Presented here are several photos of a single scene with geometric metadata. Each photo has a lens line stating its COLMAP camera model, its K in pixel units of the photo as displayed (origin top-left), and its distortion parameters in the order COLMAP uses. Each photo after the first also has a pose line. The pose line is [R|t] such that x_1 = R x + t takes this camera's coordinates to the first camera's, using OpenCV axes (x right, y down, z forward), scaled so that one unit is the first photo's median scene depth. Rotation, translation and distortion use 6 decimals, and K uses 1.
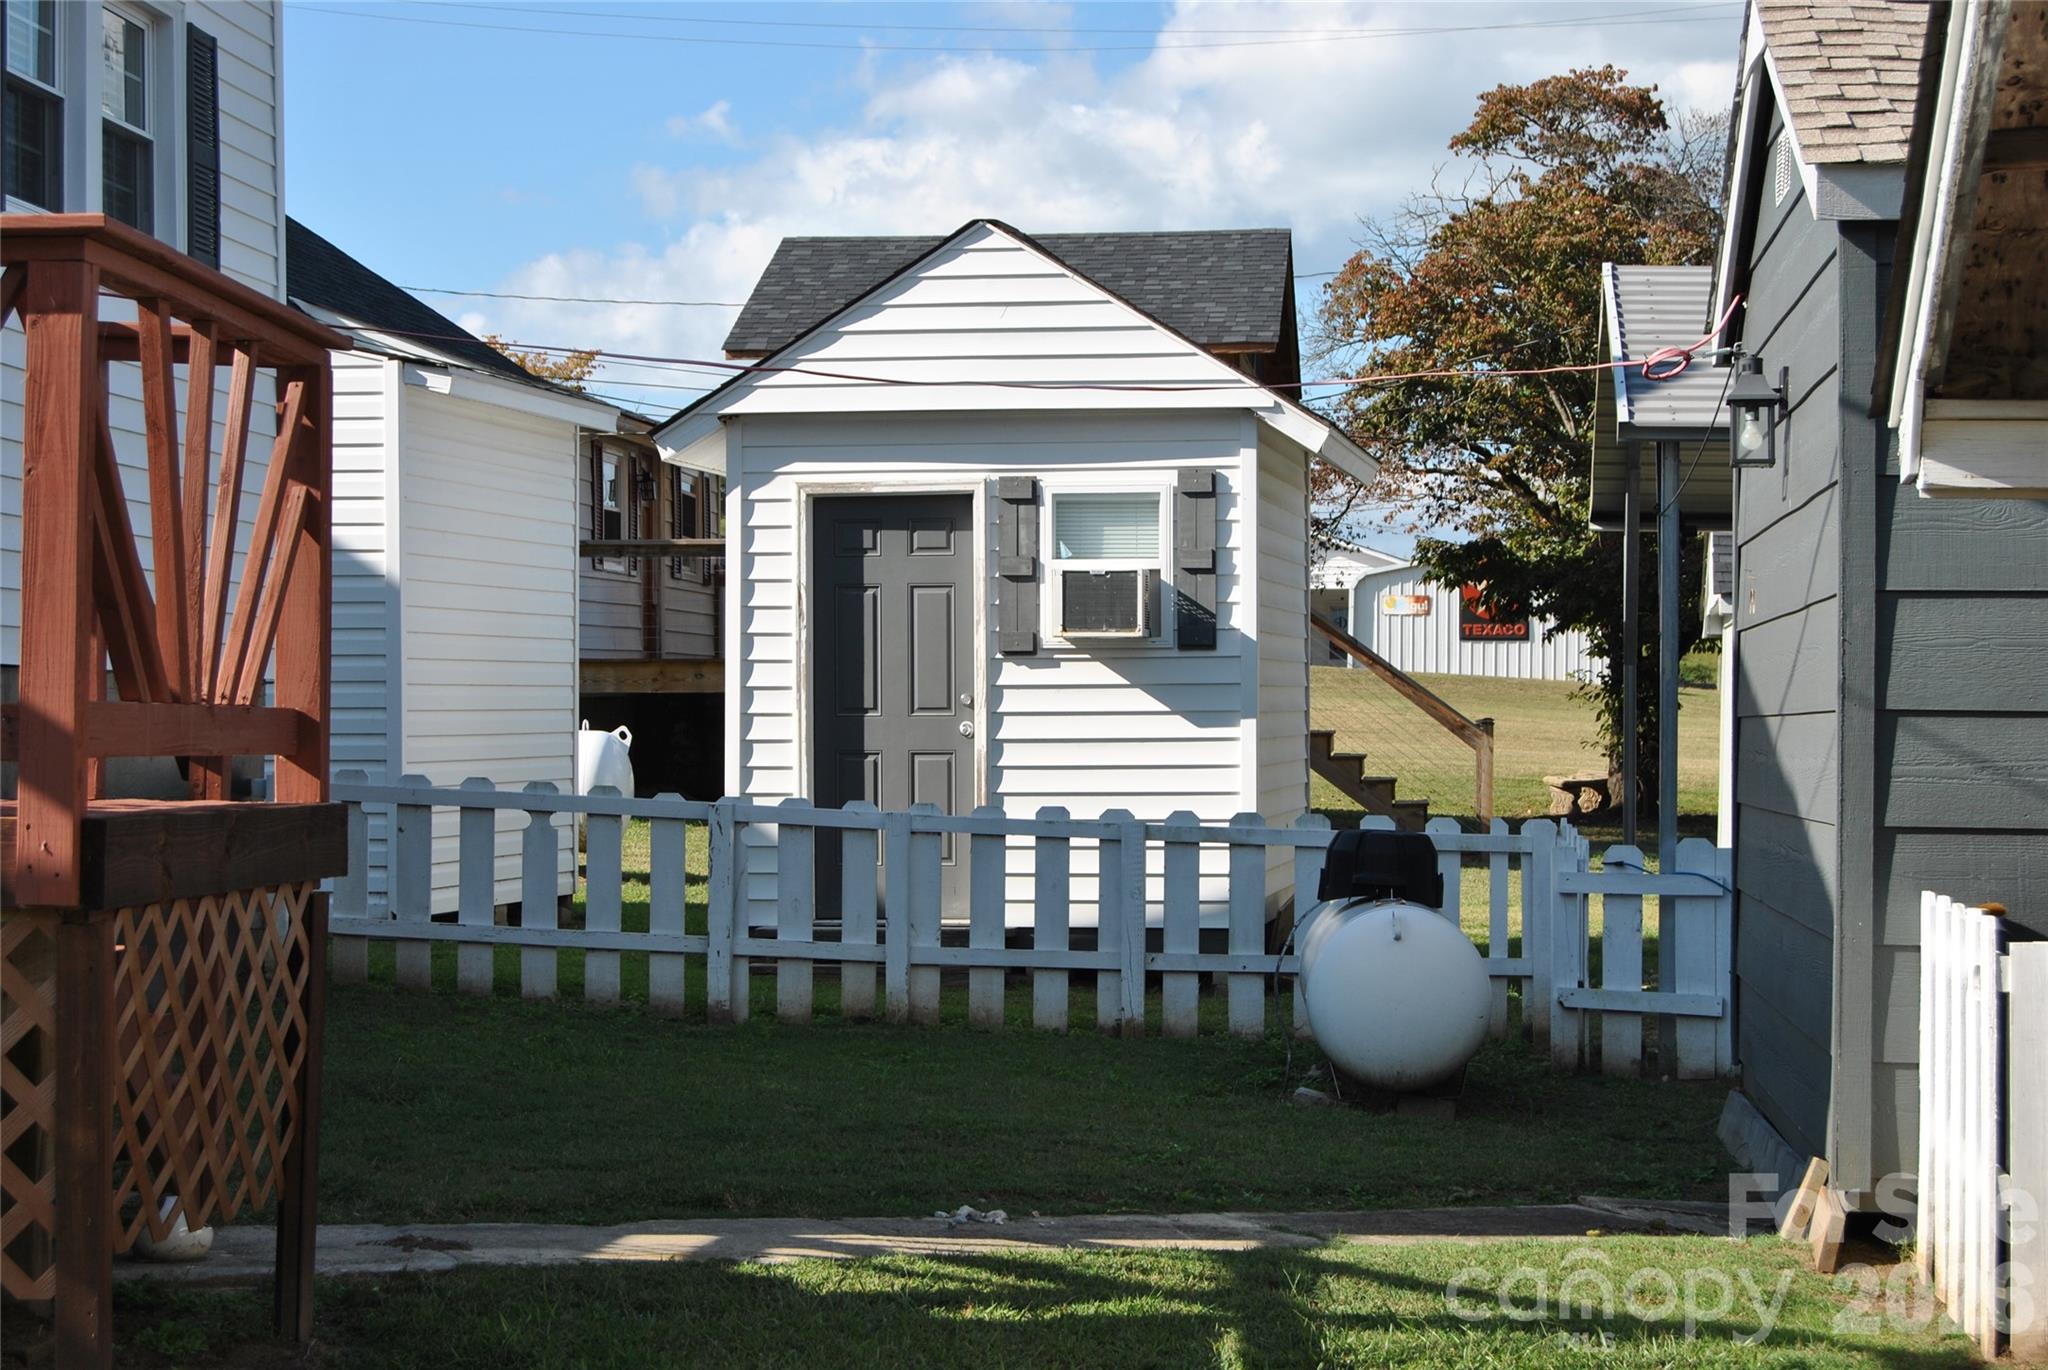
lens RADIAL K [[3681.6, 0, 1024.0], [0, 3681.6, 685.0], [0, 0, 1]] dist [-0.002269, -0.016991]
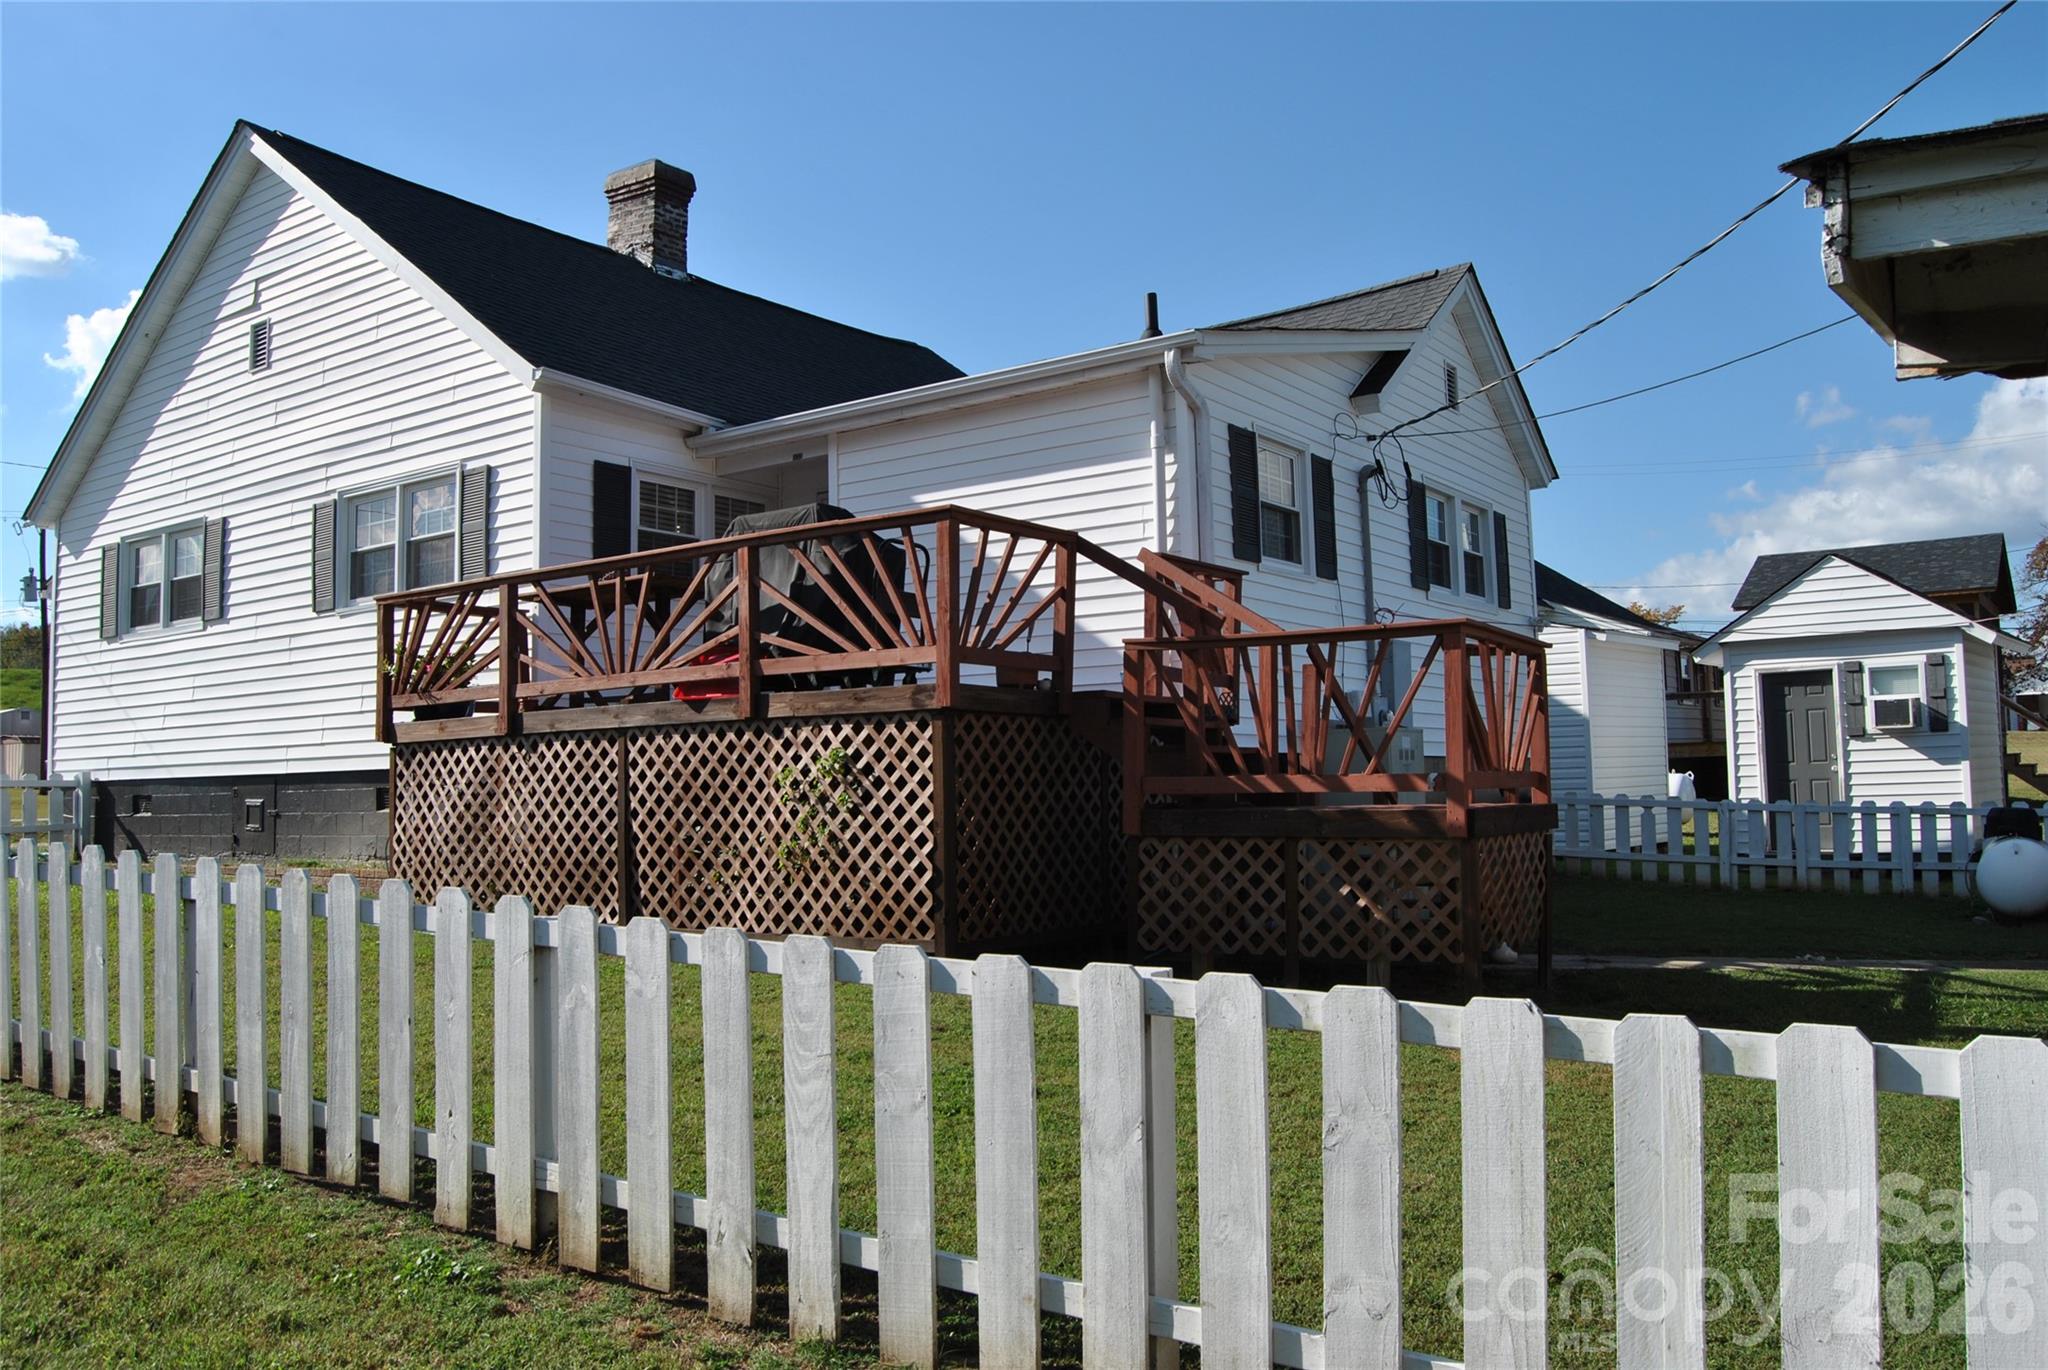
lens RADIAL K [[1577.9, 0, 1024.0], [0, 1577.9, 685.0], [0, 0, 1]] dist [-0.085256, 0.003829]
pose [[0.865190, -0.051363, -0.498807, 0.034306], [0.027786, 0.998123, -0.054583, -0.002663], [0.500674, 0.033365, 0.864993, -0.134504]]
